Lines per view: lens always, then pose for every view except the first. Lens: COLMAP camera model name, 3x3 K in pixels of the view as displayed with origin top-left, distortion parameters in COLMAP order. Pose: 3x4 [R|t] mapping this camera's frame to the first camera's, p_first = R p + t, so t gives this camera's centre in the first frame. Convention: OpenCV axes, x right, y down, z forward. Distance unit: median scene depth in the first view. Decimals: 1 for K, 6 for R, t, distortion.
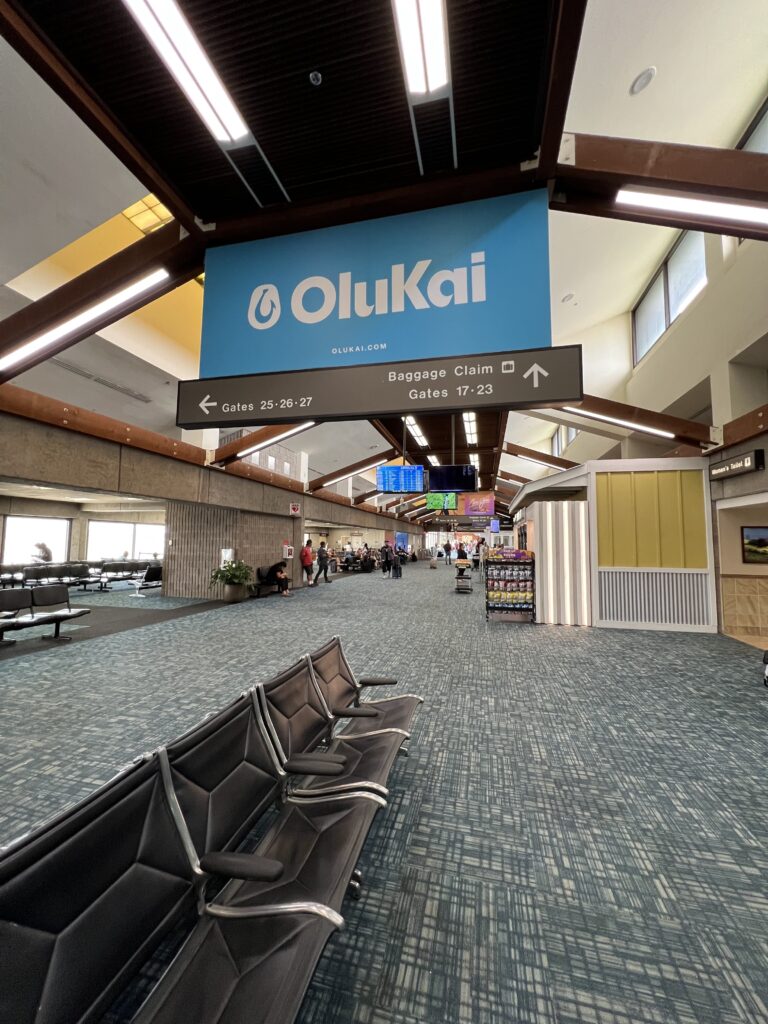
lens RADIAL K [[402.0, 0, 393.4], [0, 402.0, 511.8], [0, 0, 1]] dist [-0.001299, -0.000026]
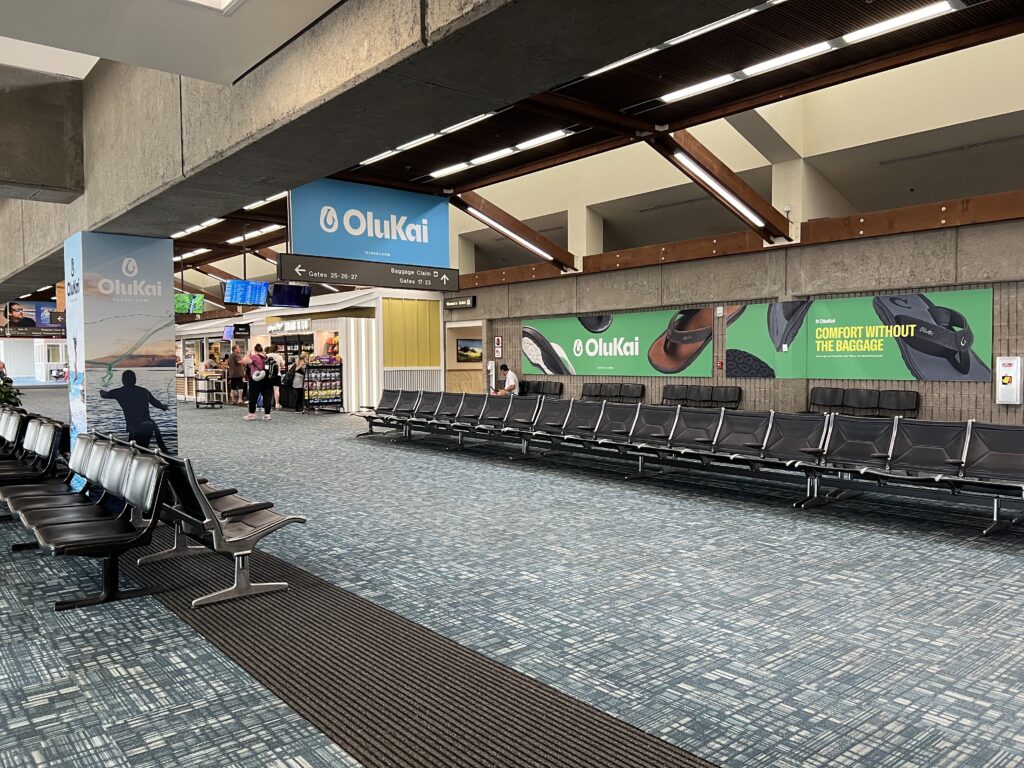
lens RADIAL K [[787.7, 0, 505.8], [0, 787.7, 391.9], [0, 0, 1]] dist [0.000230, -0.029594]
pose [[0.598854, -0.047208, 0.799466, -1.512633], [-0.049616, 0.994156, 0.095871, -0.063121], [-0.799320, -0.097079, 0.593012, -1.015557]]
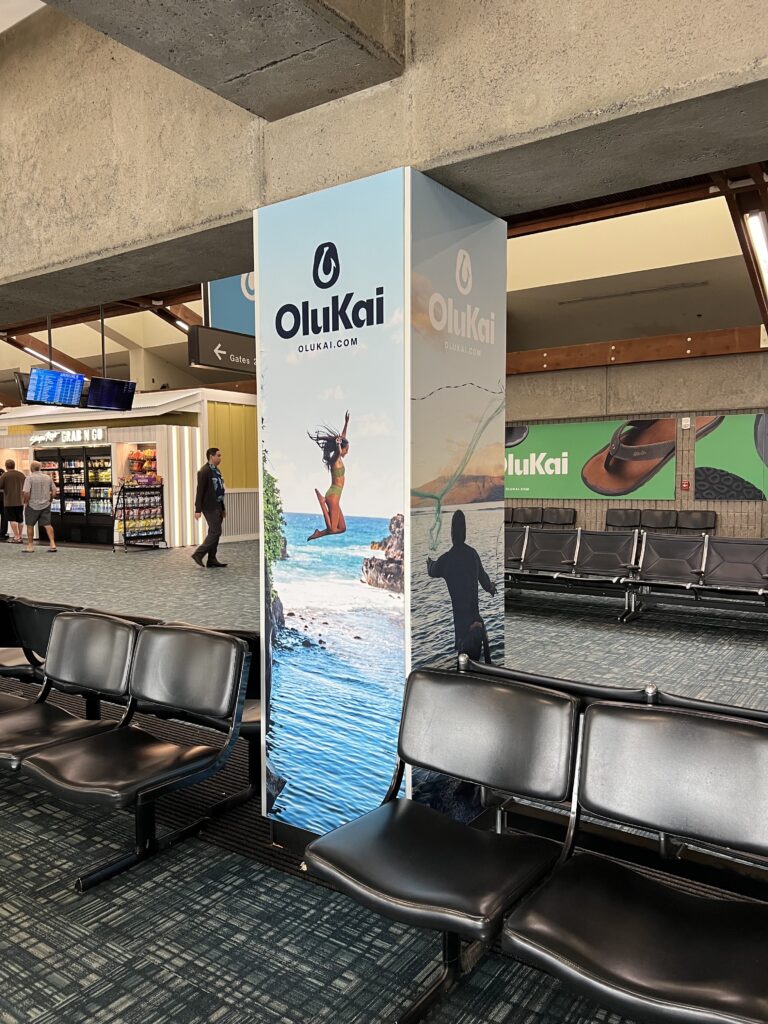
lens RADIAL K [[787.7, 0, 362.9], [0, 787.7, 531.5], [0, 0, 1]] dist [0.000230, -0.029594]
pose [[0.369571, -0.078201, 0.925906, -1.429488], [-0.060633, 0.992299, 0.108010, -0.005334], [-0.927222, -0.096058, 0.361983, -0.178478]]
